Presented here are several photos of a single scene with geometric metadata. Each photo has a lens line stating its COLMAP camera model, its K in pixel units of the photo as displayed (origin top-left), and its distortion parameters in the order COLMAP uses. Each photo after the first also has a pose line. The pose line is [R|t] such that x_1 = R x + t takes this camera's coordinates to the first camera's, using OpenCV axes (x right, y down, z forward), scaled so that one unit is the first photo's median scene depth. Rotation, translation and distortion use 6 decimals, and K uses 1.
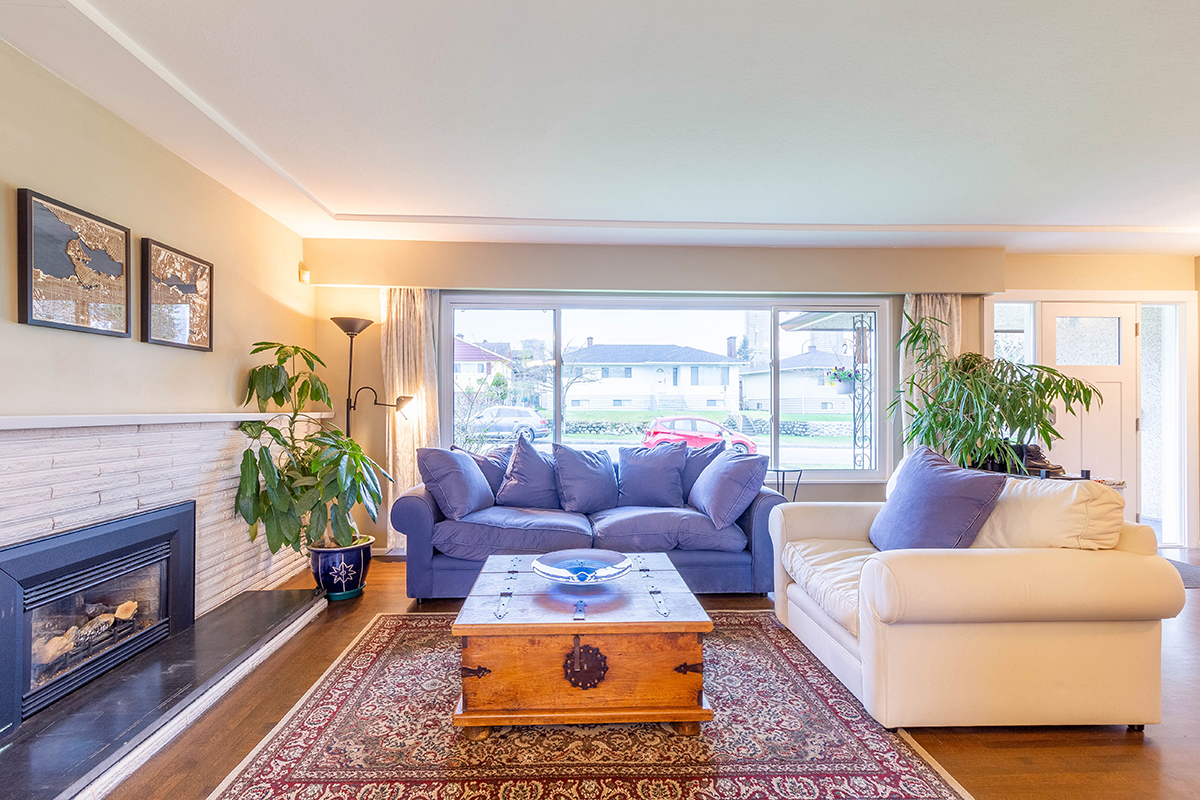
lens RADIAL K [[564.1, 0, 594.4], [0, 564.1, 408.5], [0, 0, 1]] dist [-0.001842, 0.001407]
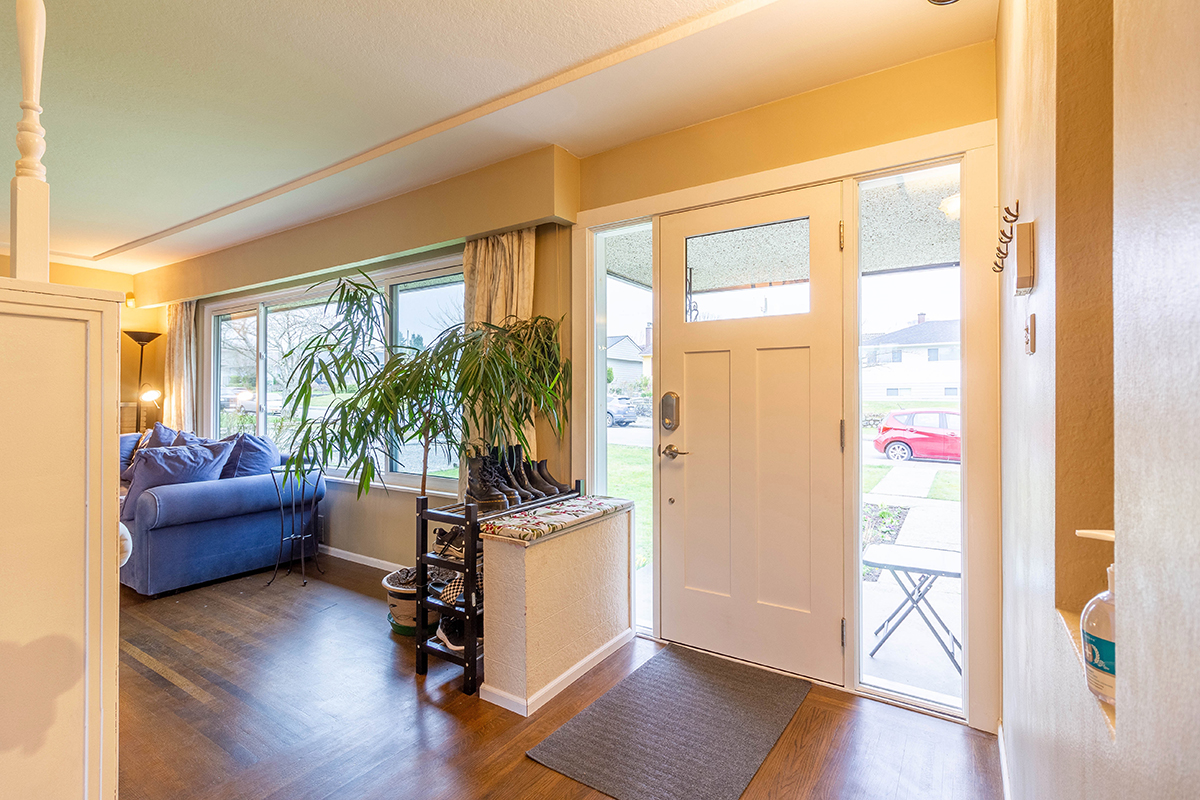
lens RADIAL K [[553.5, 0, 596.1], [0, 553.5, 395.3], [0, 0, 1]] dist [0.001731, -0.000616]
pose [[0.811618, -0.001750, -0.584186, 1.404417], [-0.000932, 0.999990, -0.004290, -0.005782], [0.584188, 0.004027, 0.811608, 0.665542]]
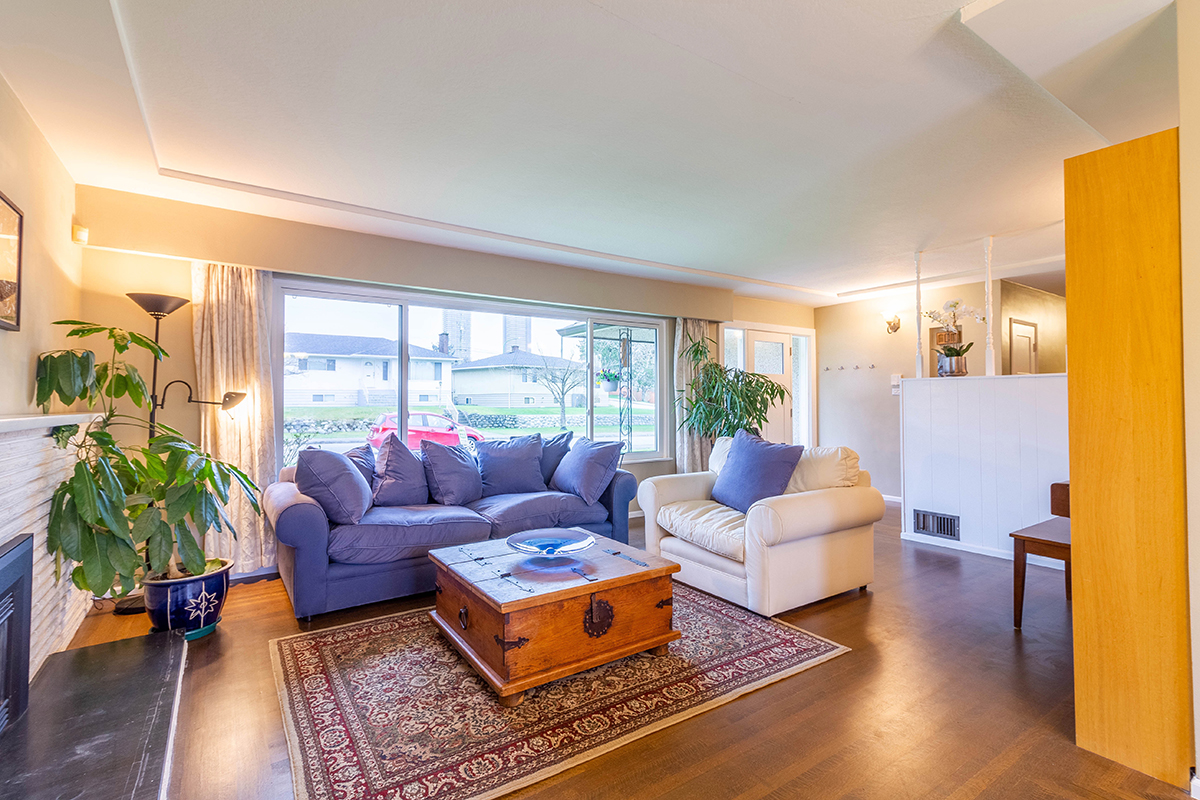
lens RADIAL K [[553.5, 0, 607.0], [0, 553.5, 394.0], [0, 0, 1]] dist [0.001731, -0.000616]
pose [[0.844872, 0.003552, 0.534956, -0.365136], [0.005446, 0.999869, -0.015241, -0.003763], [-0.534941, 0.015790, 0.844742, -0.013804]]
